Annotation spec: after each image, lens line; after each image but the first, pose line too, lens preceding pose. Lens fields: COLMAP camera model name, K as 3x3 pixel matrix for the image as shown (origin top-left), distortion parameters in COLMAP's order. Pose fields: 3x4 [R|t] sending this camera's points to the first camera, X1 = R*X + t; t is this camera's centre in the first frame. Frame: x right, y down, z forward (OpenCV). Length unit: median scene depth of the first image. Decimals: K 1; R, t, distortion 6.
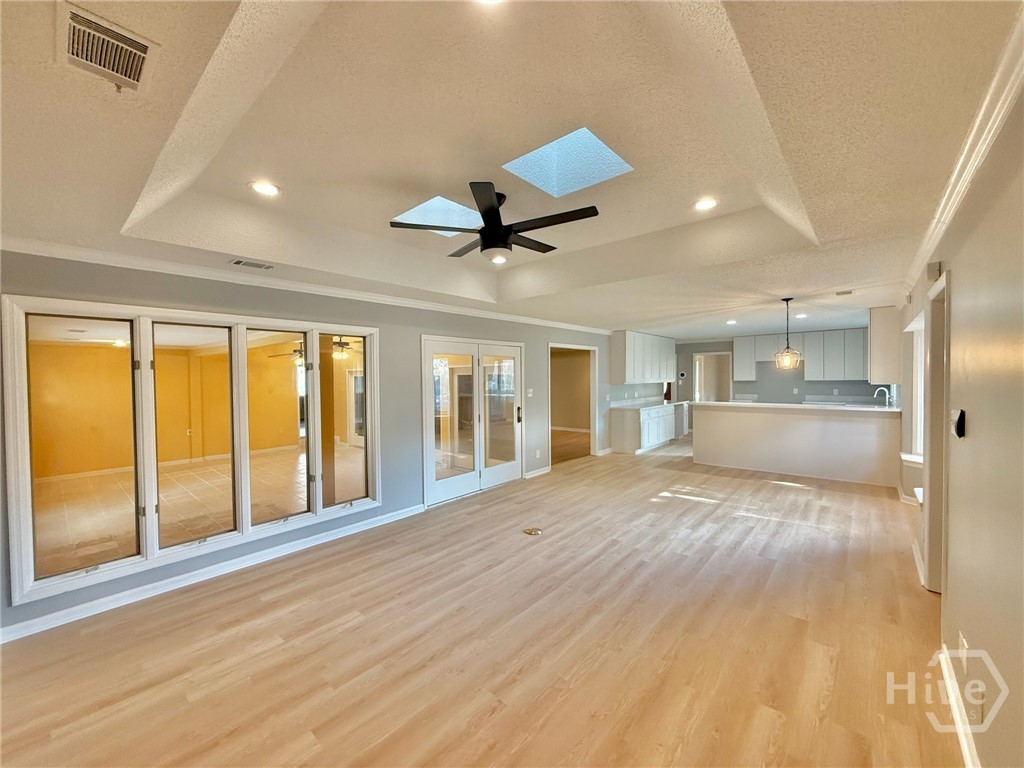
lens RADIAL K [[408.1, 0, 509.8], [0, 408.1, 384.4], [0, 0, 1]] dist [-0.000612, -0.000144]
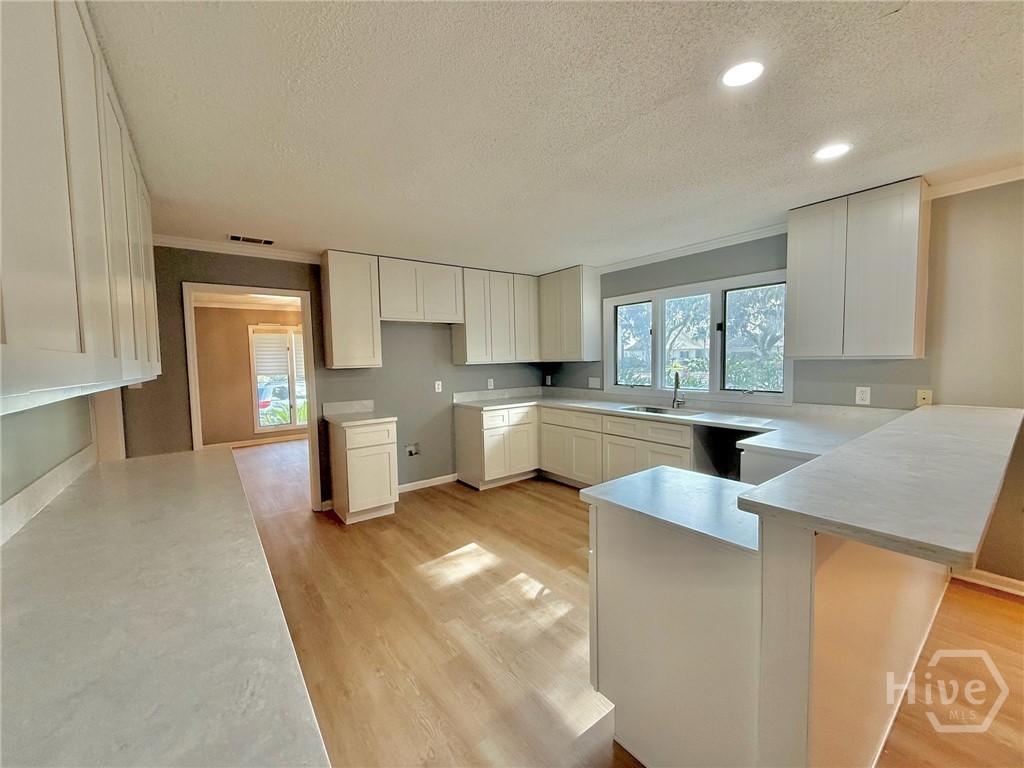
lens RADIAL K [[406.9, 0, 509.8], [0, 406.9, 384.5], [0, 0, 1]] dist [-0.000220, -0.000190]
pose [[0.207714, -0.053807, 0.976709, 0.264336], [0.038298, 0.998168, 0.046845, -0.006818], [-0.977440, 0.027675, 0.209394, 0.925119]]
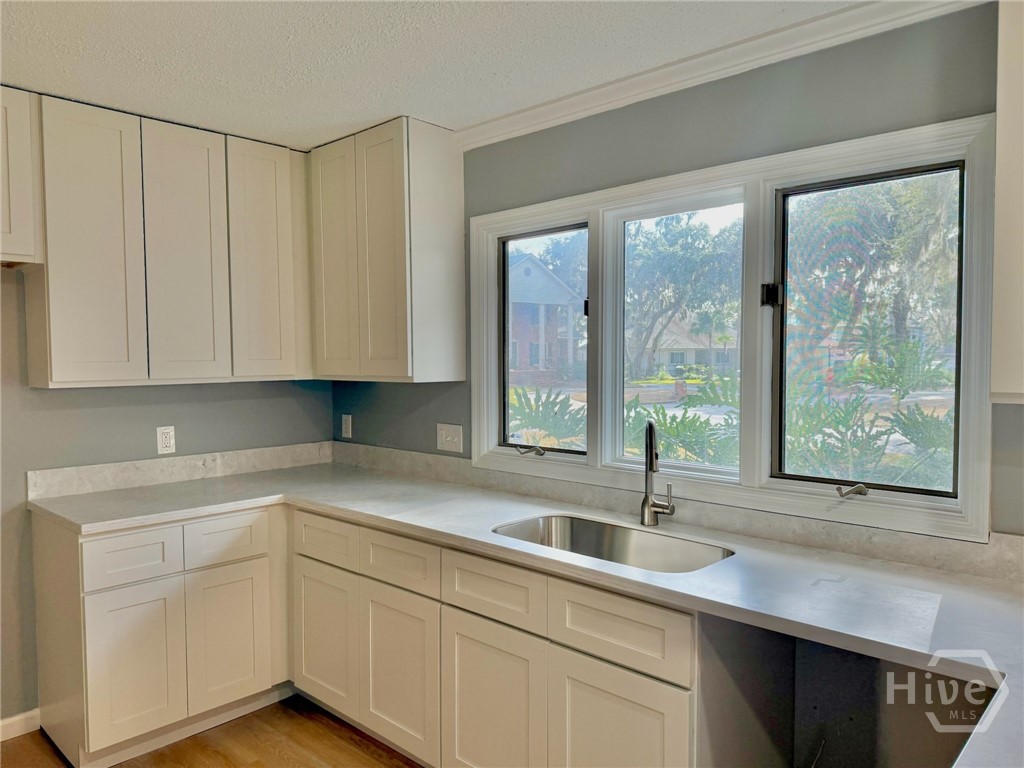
lens RADIAL K [[714.5, 0, 514.5], [0, 714.5, 389.9], [0, 0, 1]] dist [0.093780, -0.113966]
pose [[0.027180, -0.030591, 0.999162, 0.474143], [0.022926, 0.999288, 0.029971, -0.014578], [-0.999368, 0.022092, 0.027862, 0.881325]]
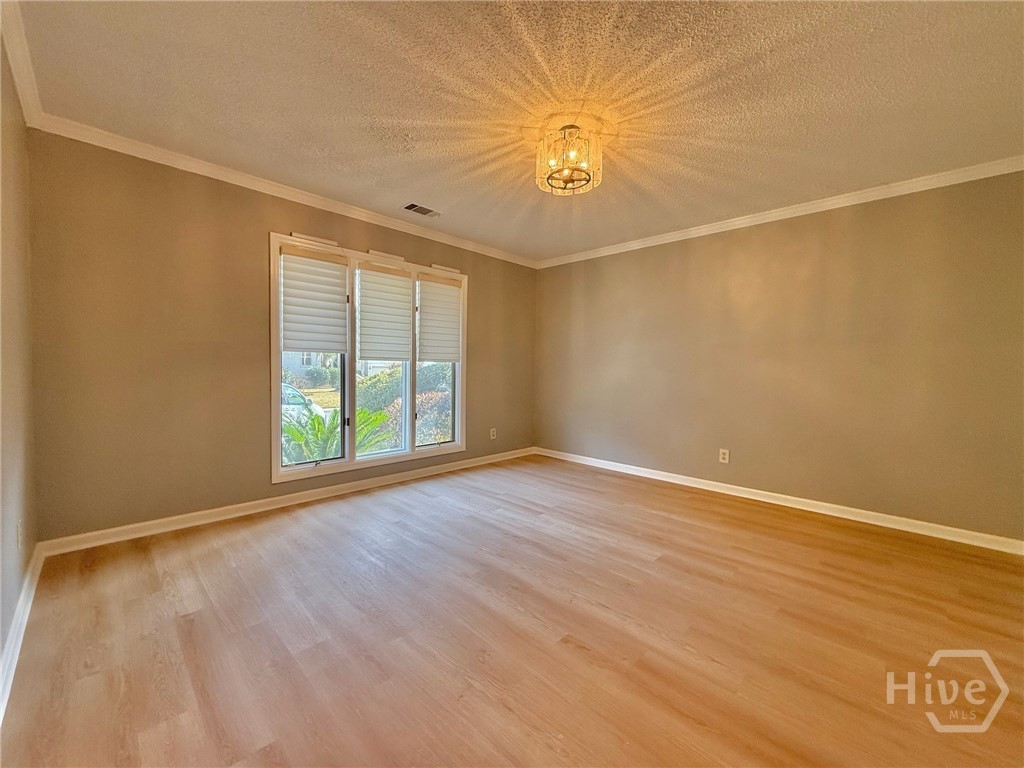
lens RADIAL K [[406.9, 0, 509.8], [0, 406.9, 384.5], [0, 0, 1]] dist [-0.000220, -0.000190]
pose [[0.051922, -0.022775, 0.998391, 0.622806], [0.002618, 0.999740, 0.022669, 0.017682], [-0.998648, 0.001436, 0.051968, 1.391927]]
